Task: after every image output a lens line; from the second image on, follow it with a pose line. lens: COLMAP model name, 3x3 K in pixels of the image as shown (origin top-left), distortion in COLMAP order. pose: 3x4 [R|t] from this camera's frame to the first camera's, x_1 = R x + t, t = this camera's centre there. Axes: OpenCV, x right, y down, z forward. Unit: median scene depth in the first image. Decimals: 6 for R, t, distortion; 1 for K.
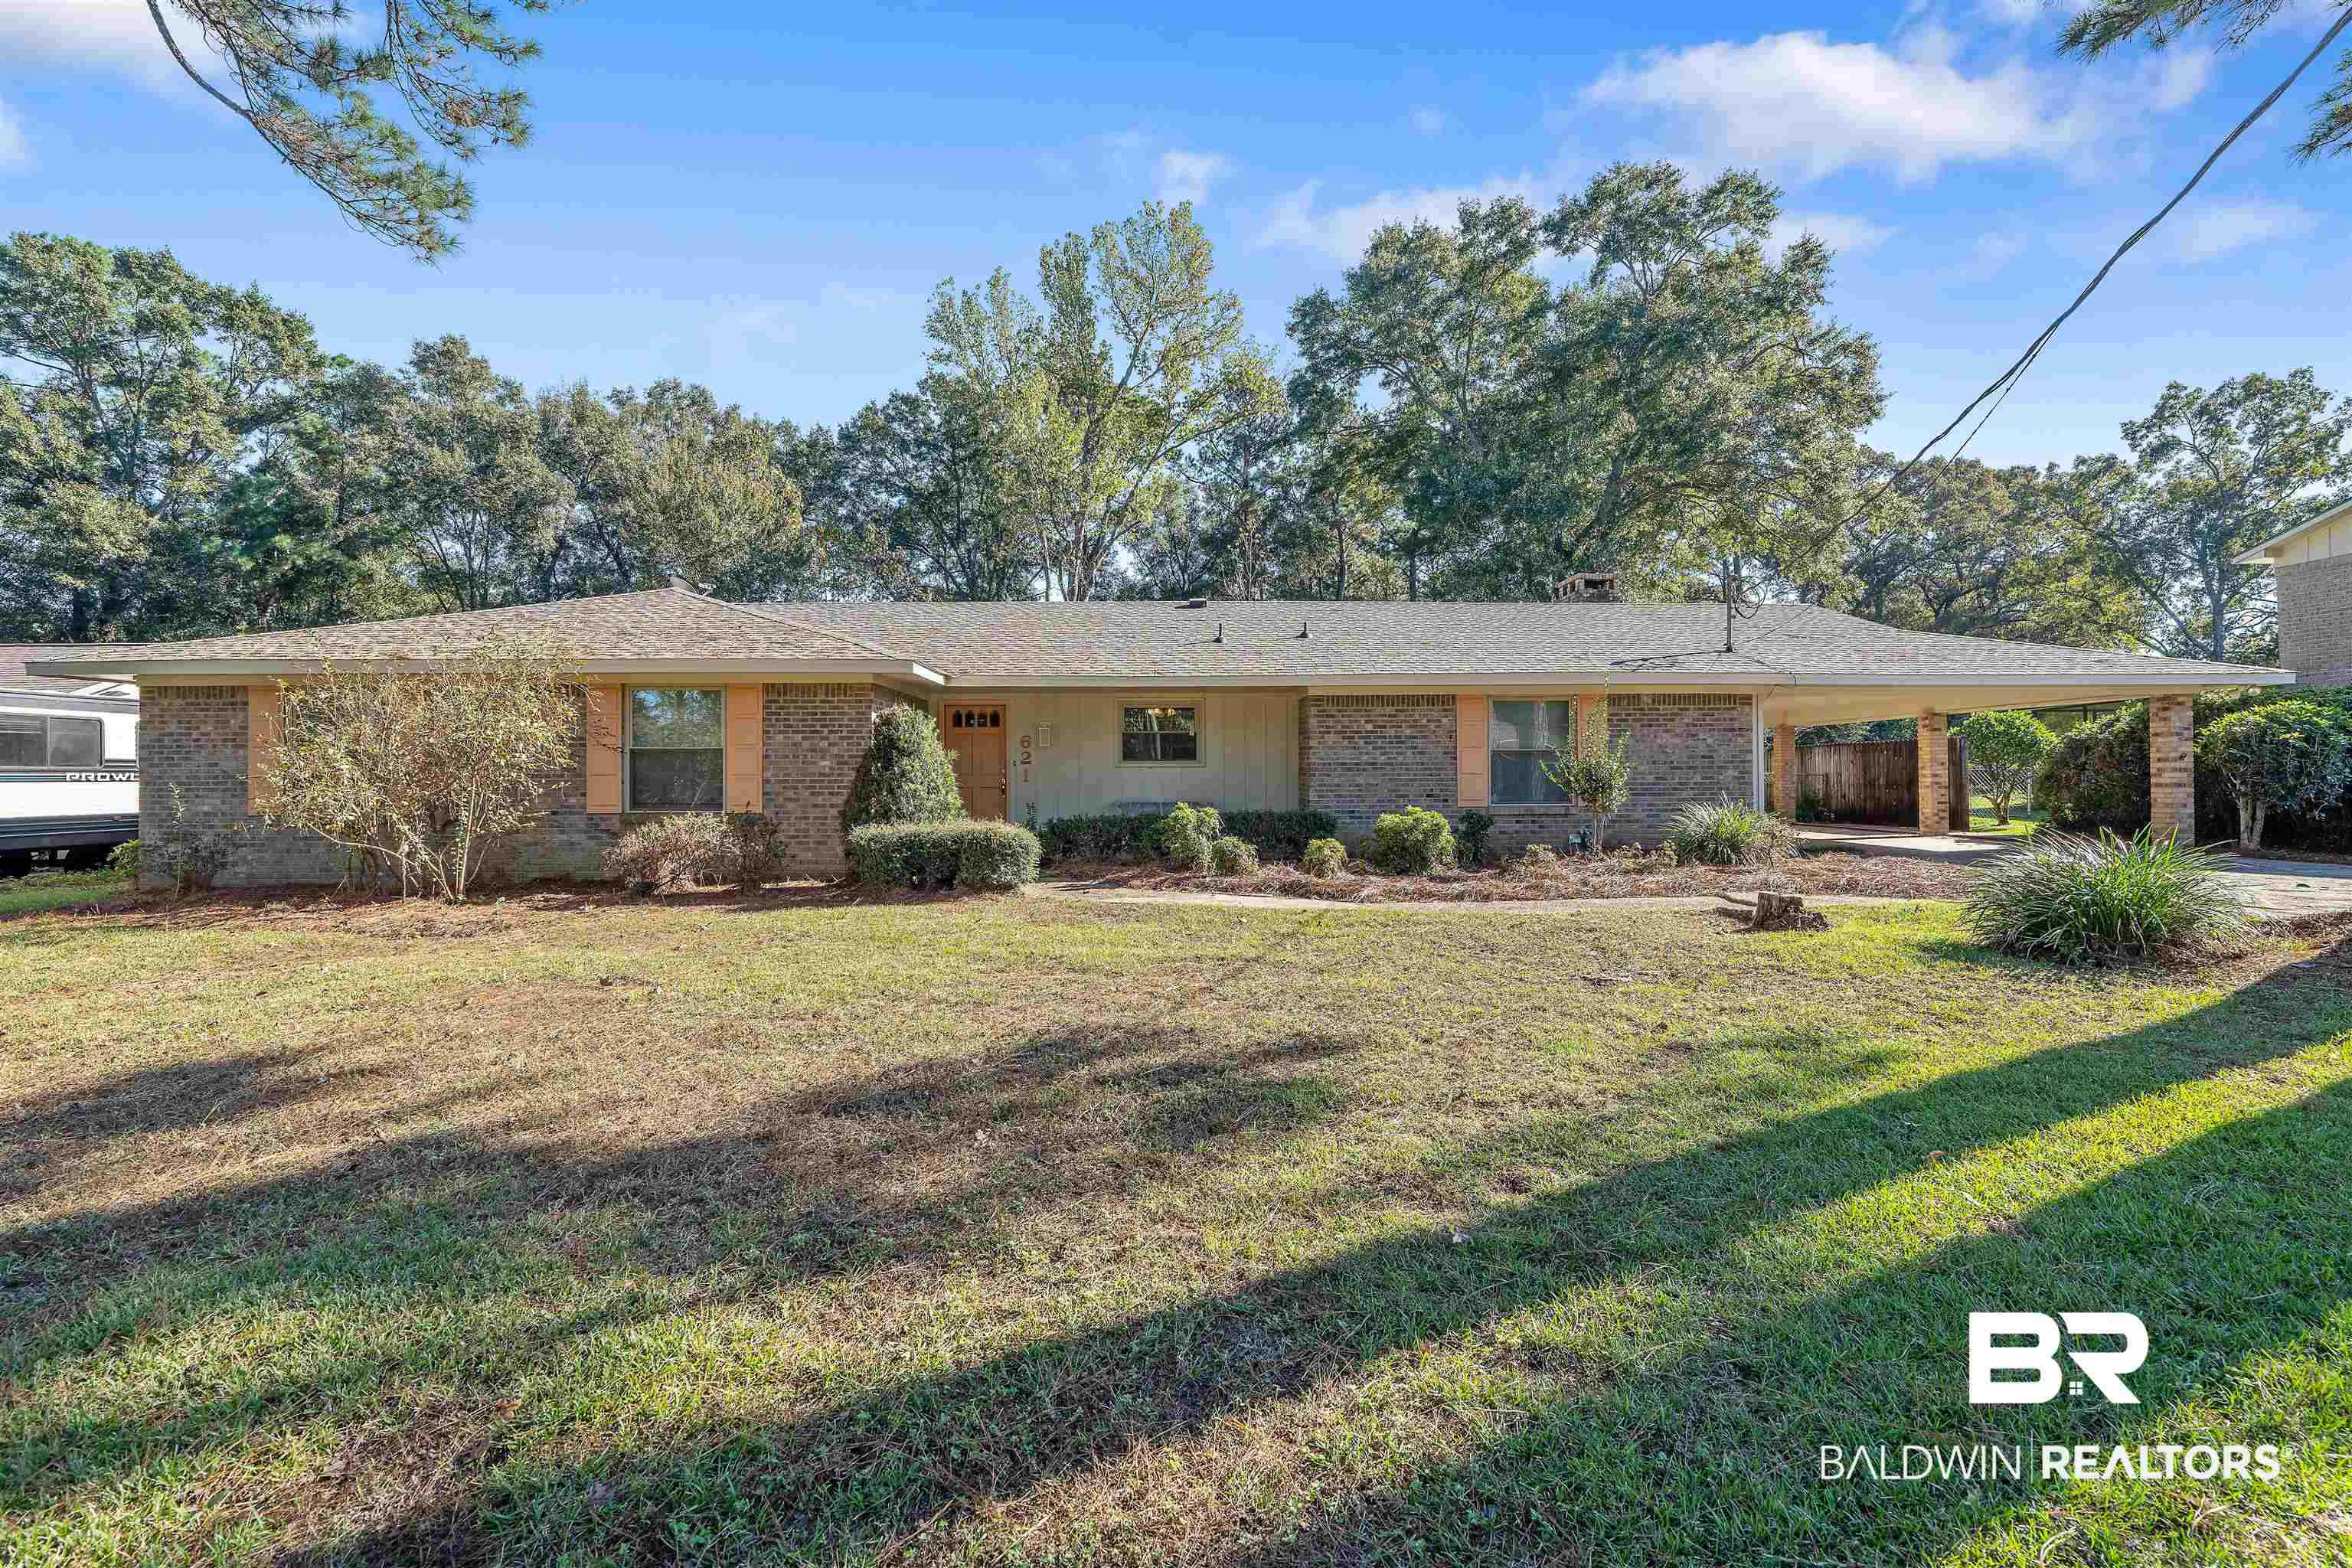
lens RADIAL K [[1059.3, 0, 1173.7], [0, 1059.3, 783.6], [0, 0, 1]] dist [-0.005870, 0.000912]
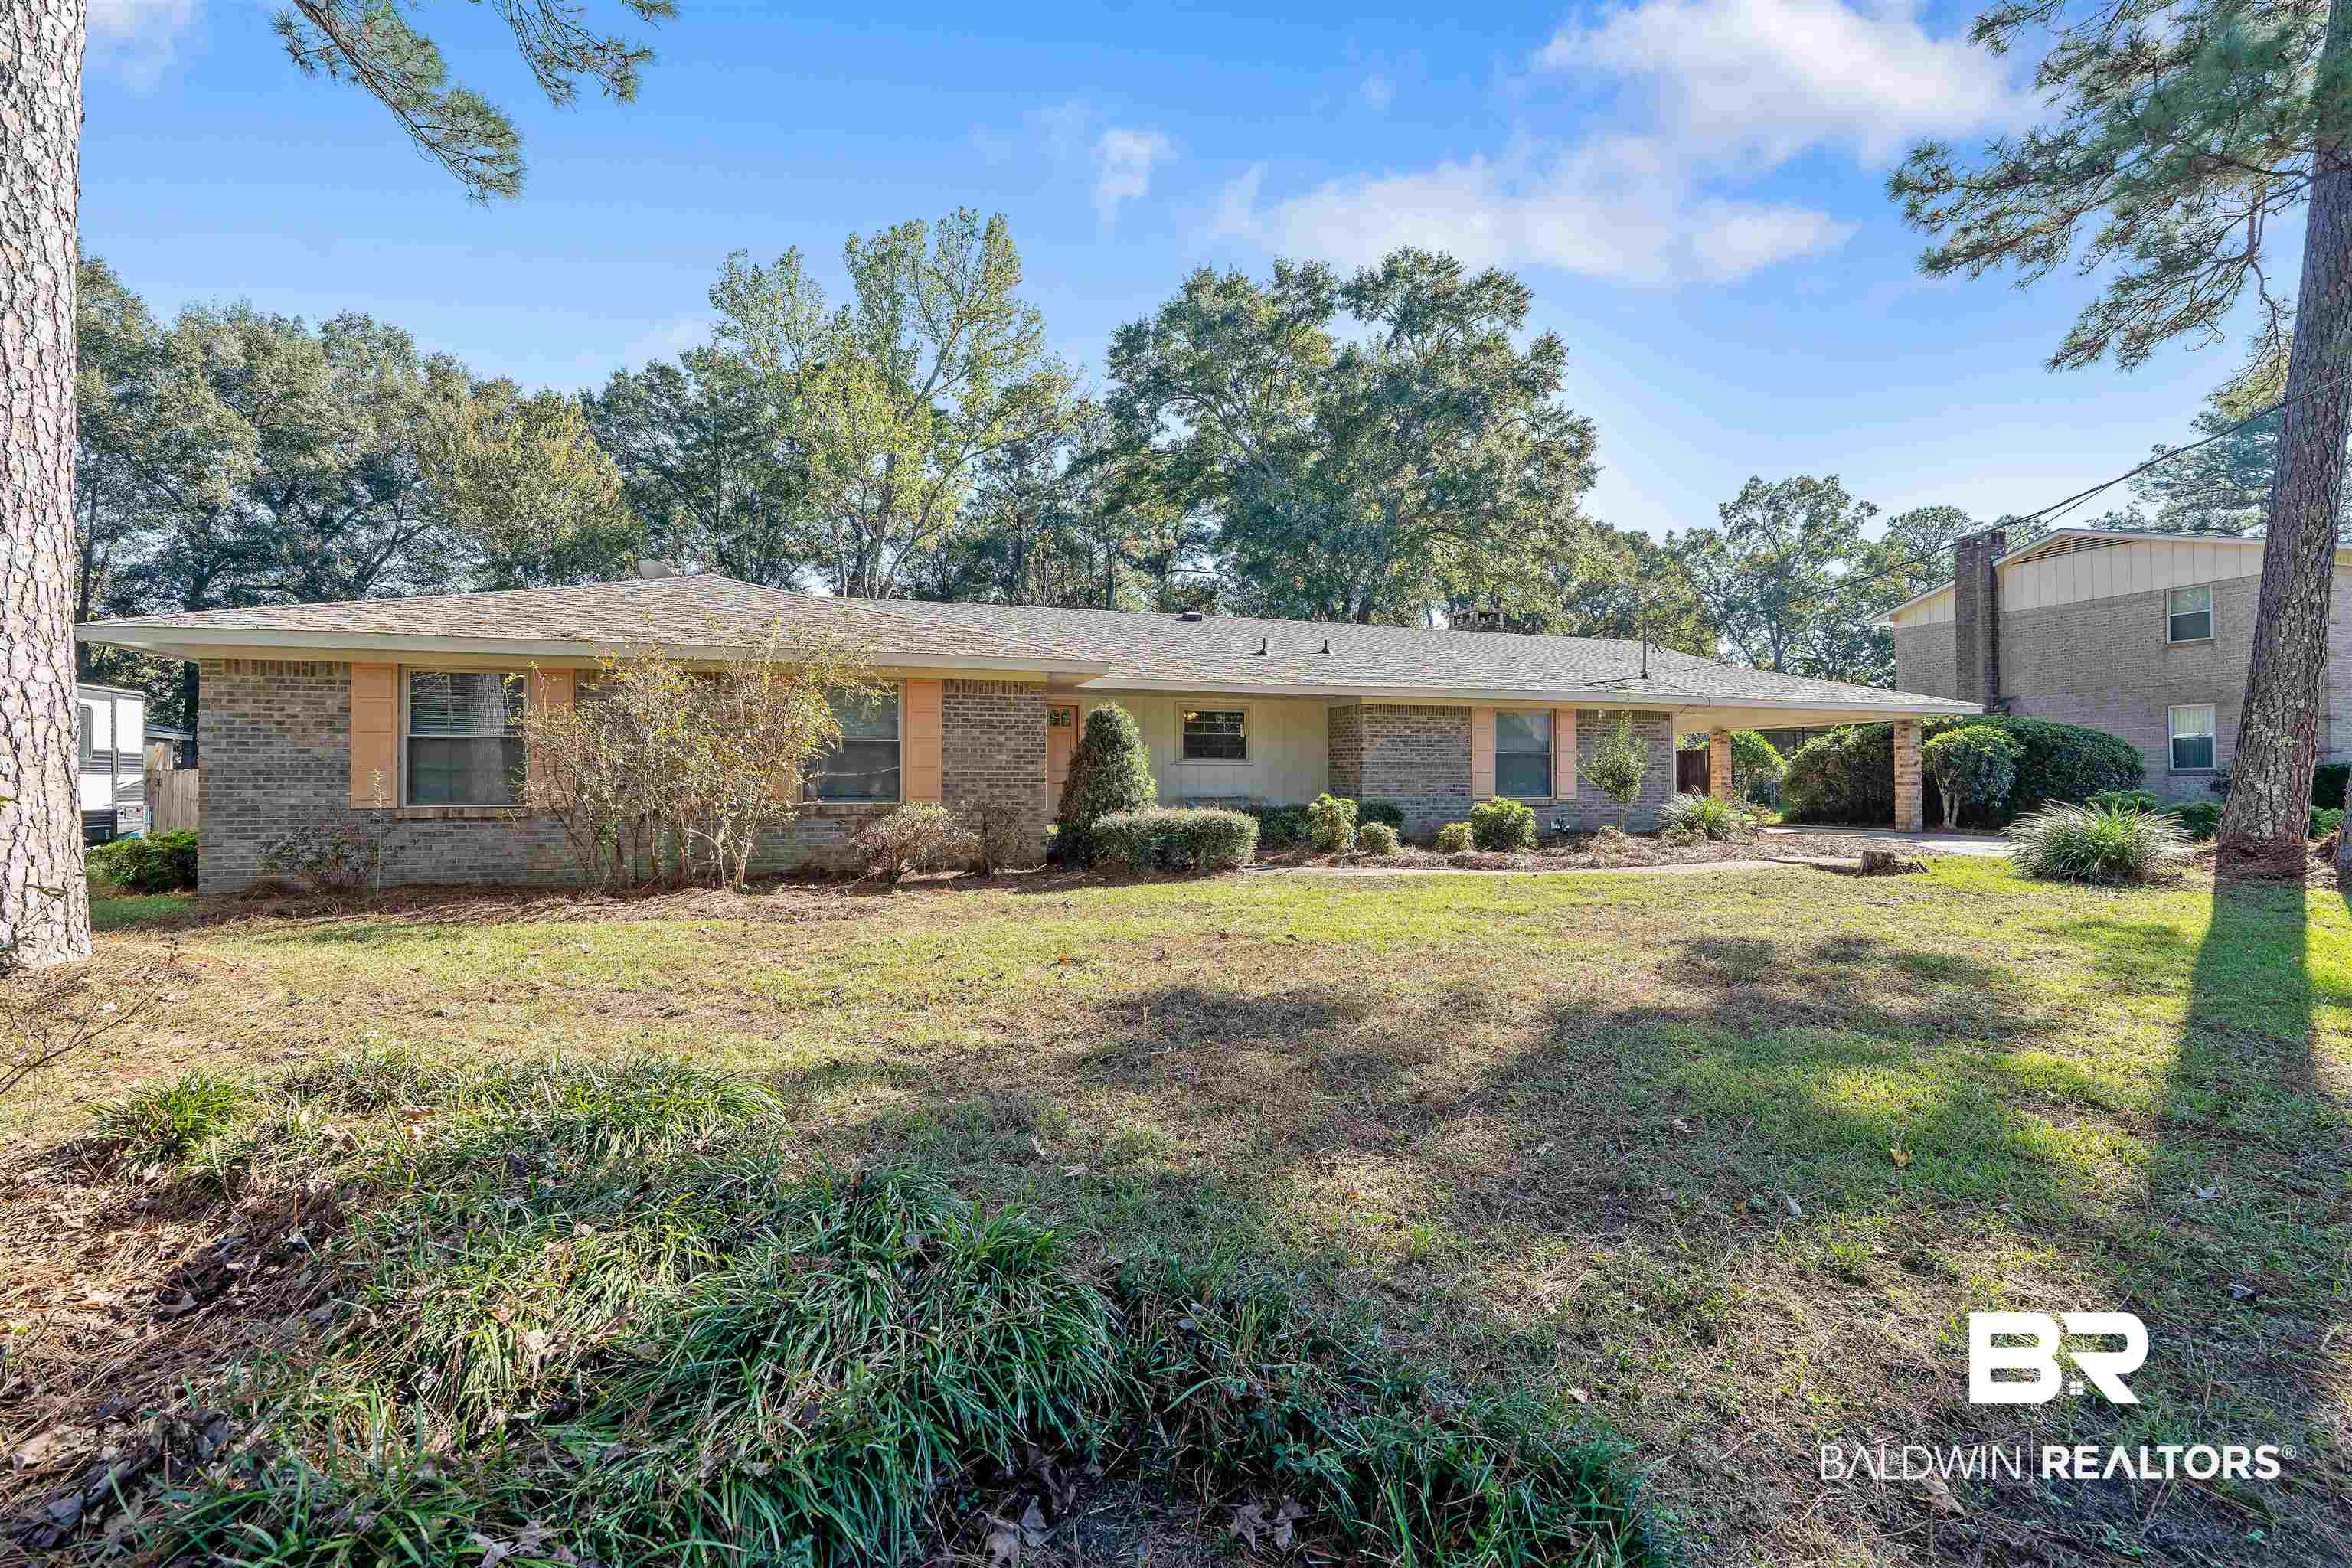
lens RADIAL K [[1059.3, 0, 1181.4], [0, 1059.3, 783.8], [0, 0, 1]] dist [-0.005870, 0.000912]
pose [[0.952754, 0.002872, 0.303729, -0.157010], [-0.000648, 0.999972, -0.007422, 0.004941], [-0.303742, 0.006874, 0.952730, -0.017249]]
